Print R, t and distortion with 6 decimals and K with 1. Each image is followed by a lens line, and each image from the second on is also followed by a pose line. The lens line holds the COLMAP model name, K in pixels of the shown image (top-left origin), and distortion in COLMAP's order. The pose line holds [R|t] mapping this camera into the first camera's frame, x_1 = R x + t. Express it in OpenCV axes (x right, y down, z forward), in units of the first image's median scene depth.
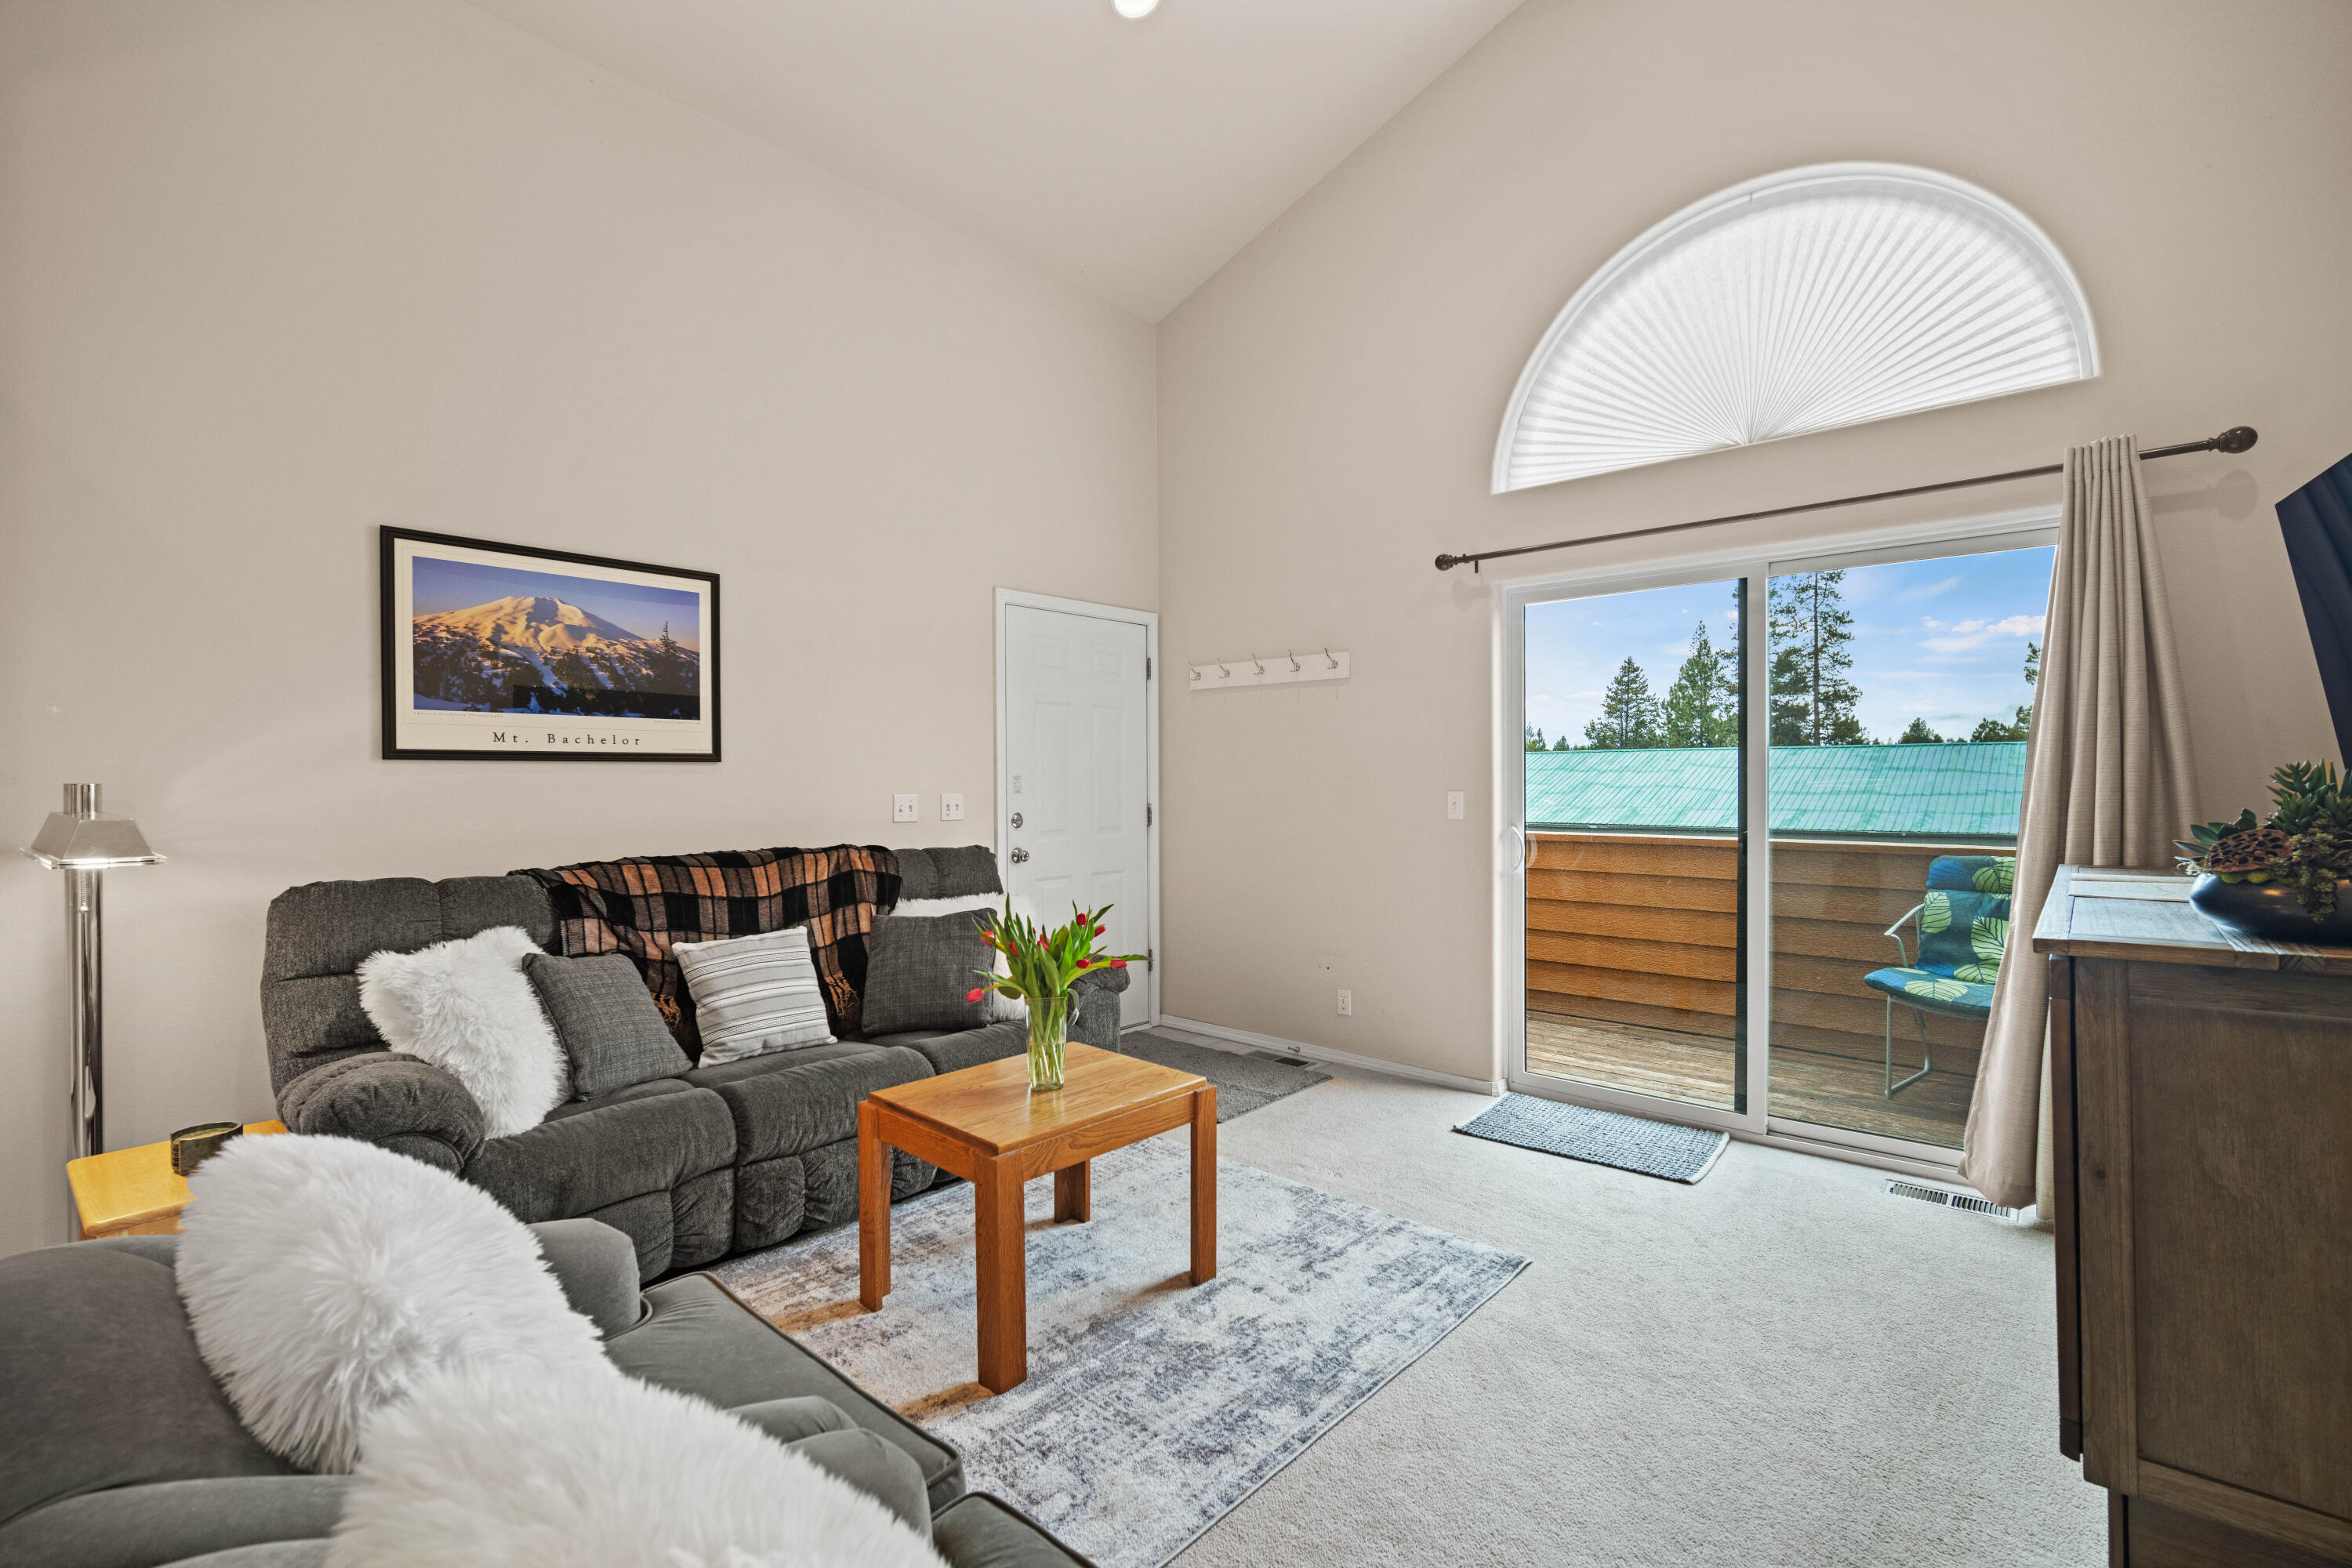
lens RADIAL K [[1030.2, 0, 1187.7], [0, 1030.2, 789.7], [0, 0, 1]] dist [-0.009652, 0.002674]
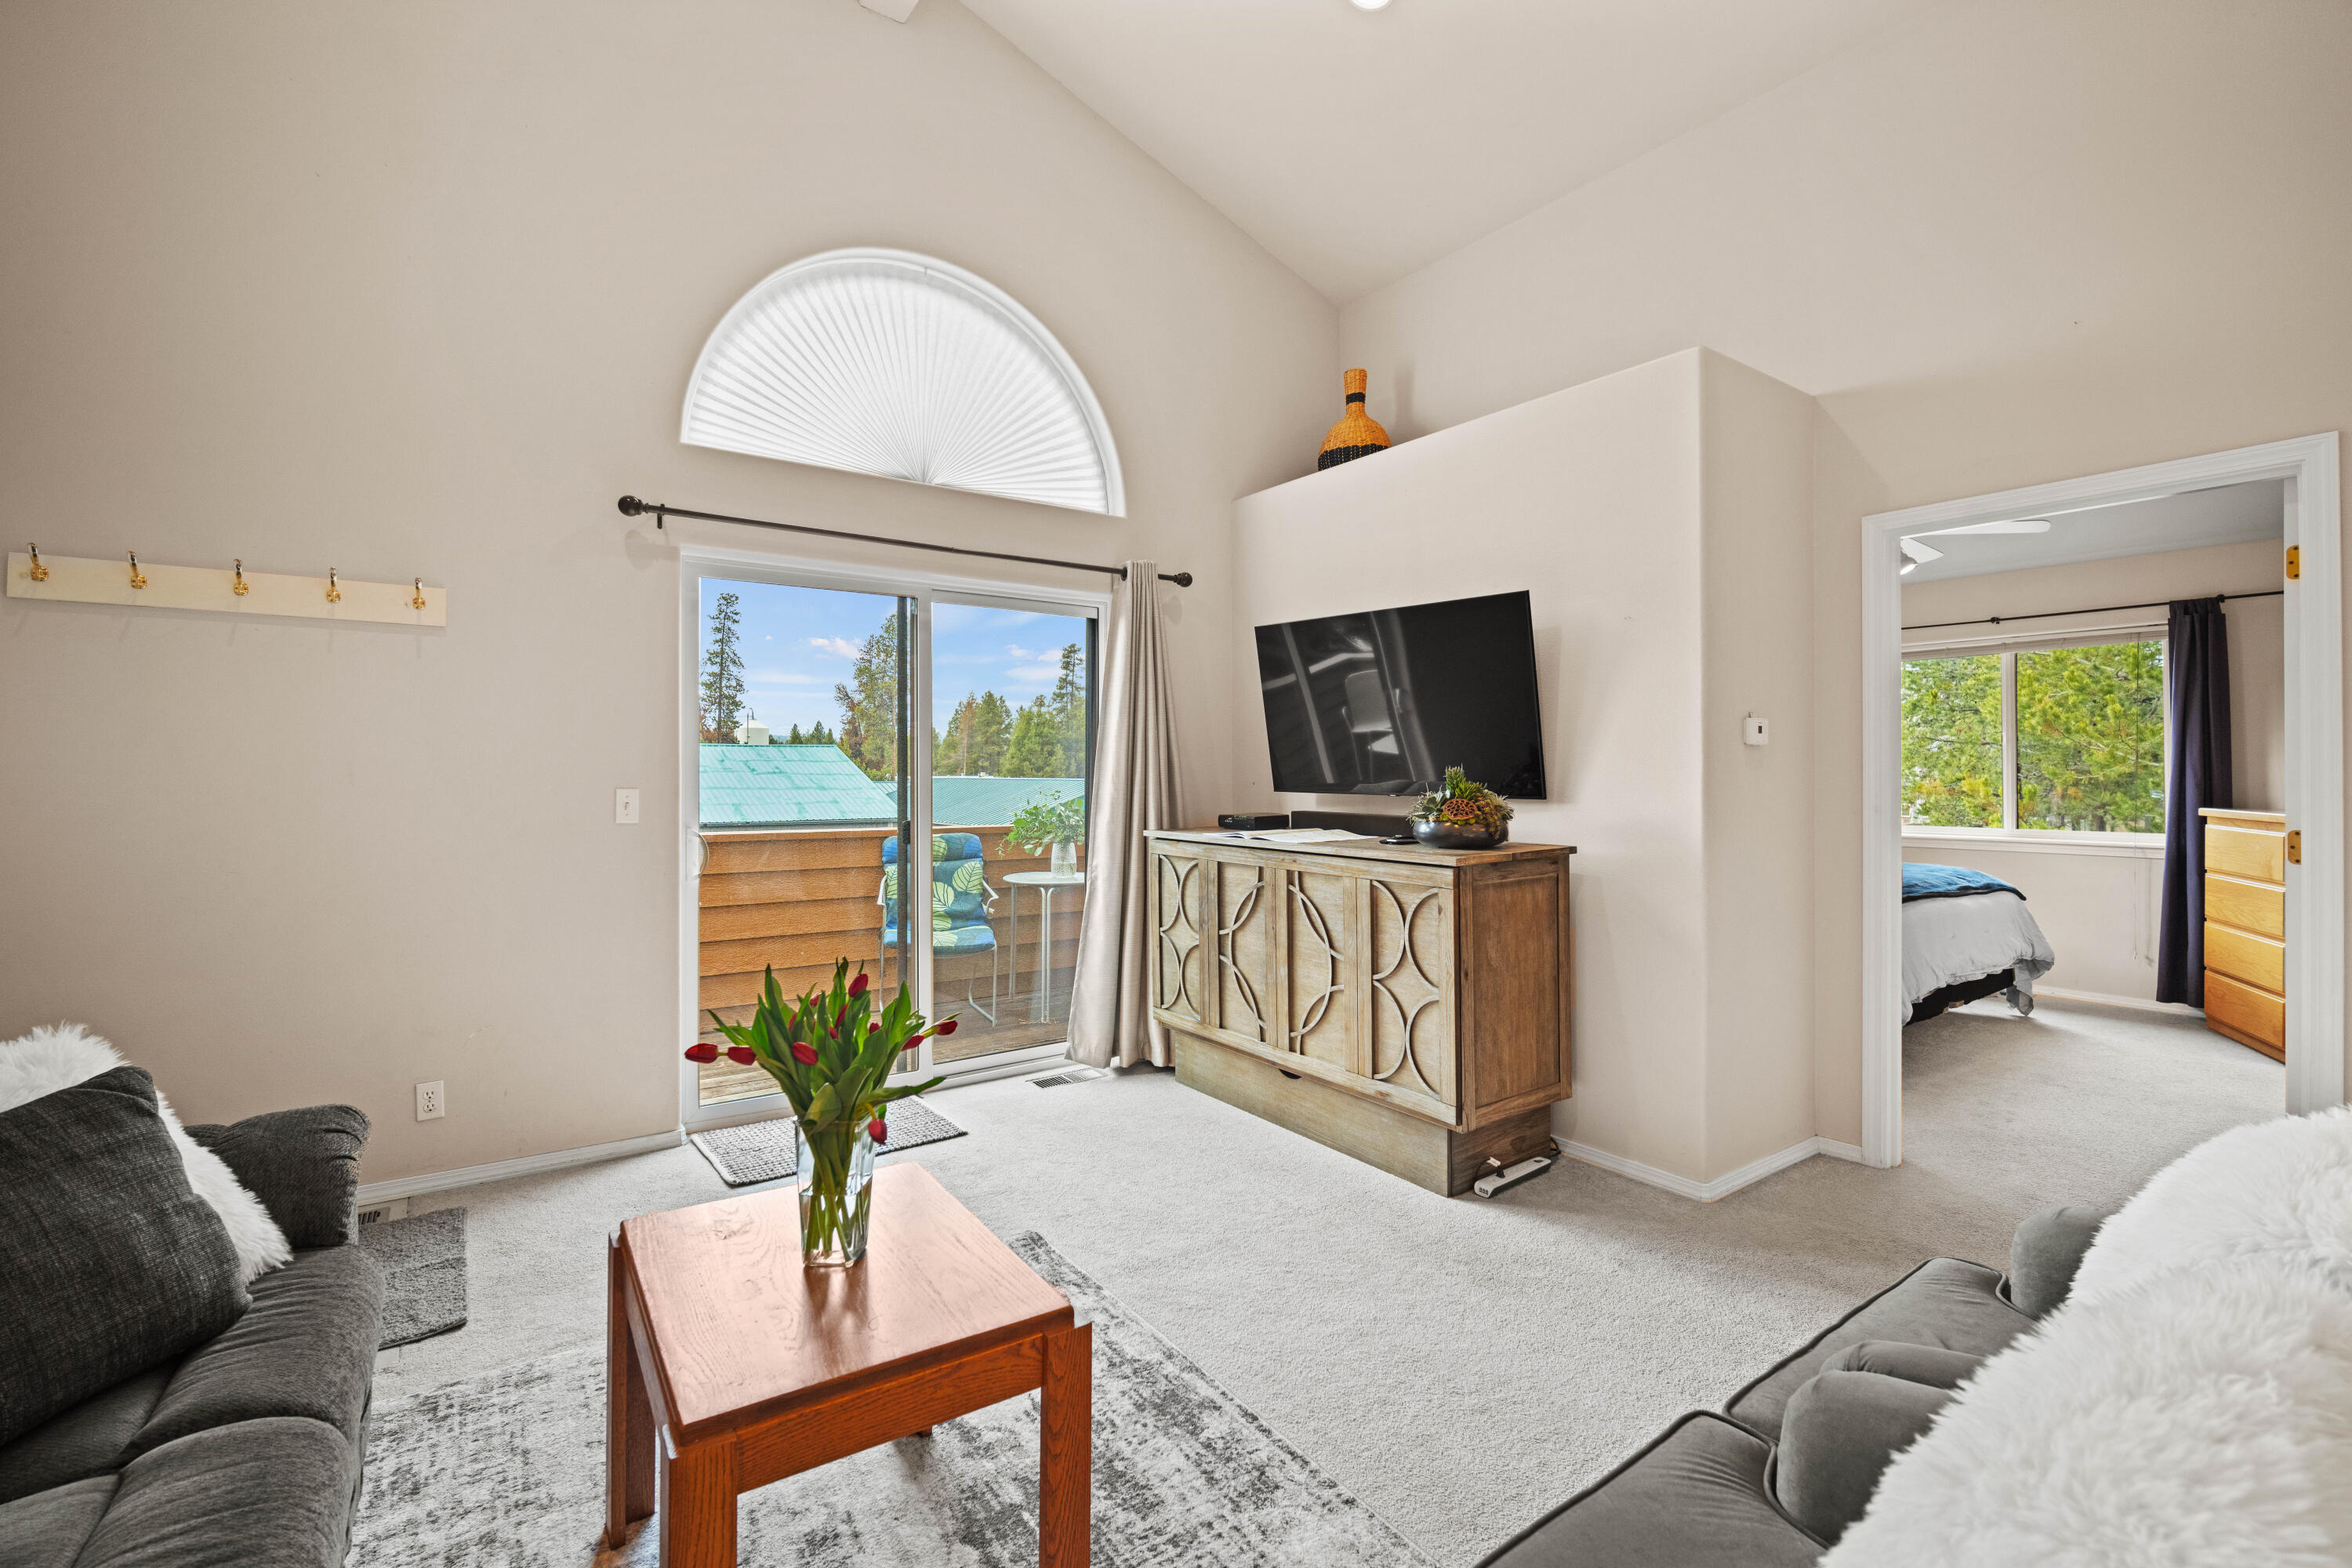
lens RADIAL K [[1030.2, 0, 1171.0], [0, 1030.2, 766.3], [0, 0, 1]] dist [-0.009652, 0.002674]
pose [[0.237259, 0.009491, 0.971400, -0.440439], [0.009392, 0.999883, -0.012063, -0.002286], [-0.971401, 0.011986, 0.237142, 0.403935]]
